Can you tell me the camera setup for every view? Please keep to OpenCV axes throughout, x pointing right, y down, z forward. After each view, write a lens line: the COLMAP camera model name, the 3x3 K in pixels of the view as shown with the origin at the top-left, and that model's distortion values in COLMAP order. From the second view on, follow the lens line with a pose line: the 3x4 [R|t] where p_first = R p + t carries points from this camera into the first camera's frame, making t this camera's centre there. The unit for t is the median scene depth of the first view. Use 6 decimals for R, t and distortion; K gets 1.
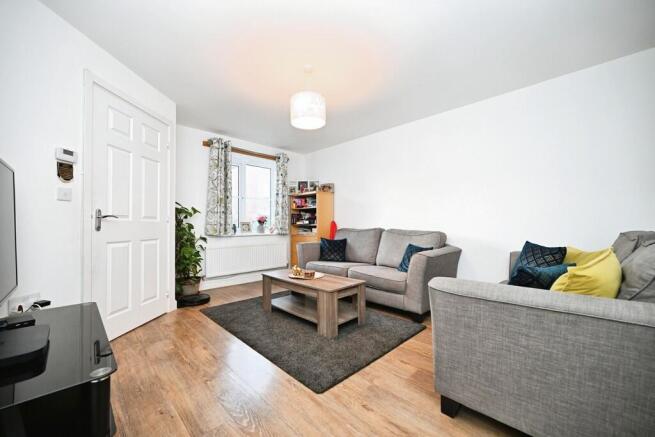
lens RADIAL K [[260.8, 0, 327.5], [0, 260.8, 218.5], [0, 0, 1]] dist [-0.001019, -0.000118]
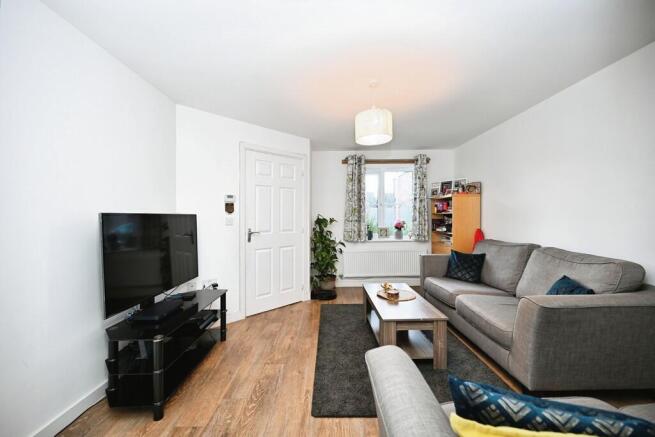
lens RADIAL K [[259.3, 0, 327.1], [0, 259.3, 213.2], [0, 0, 1]] dist [-0.002247, -0.000348]
pose [[0.709690, -0.017050, -0.704307, 0.298763], [0.027421, 0.999618, 0.003432, -0.063354], [0.703980, -0.021749, 0.709887, 0.117607]]
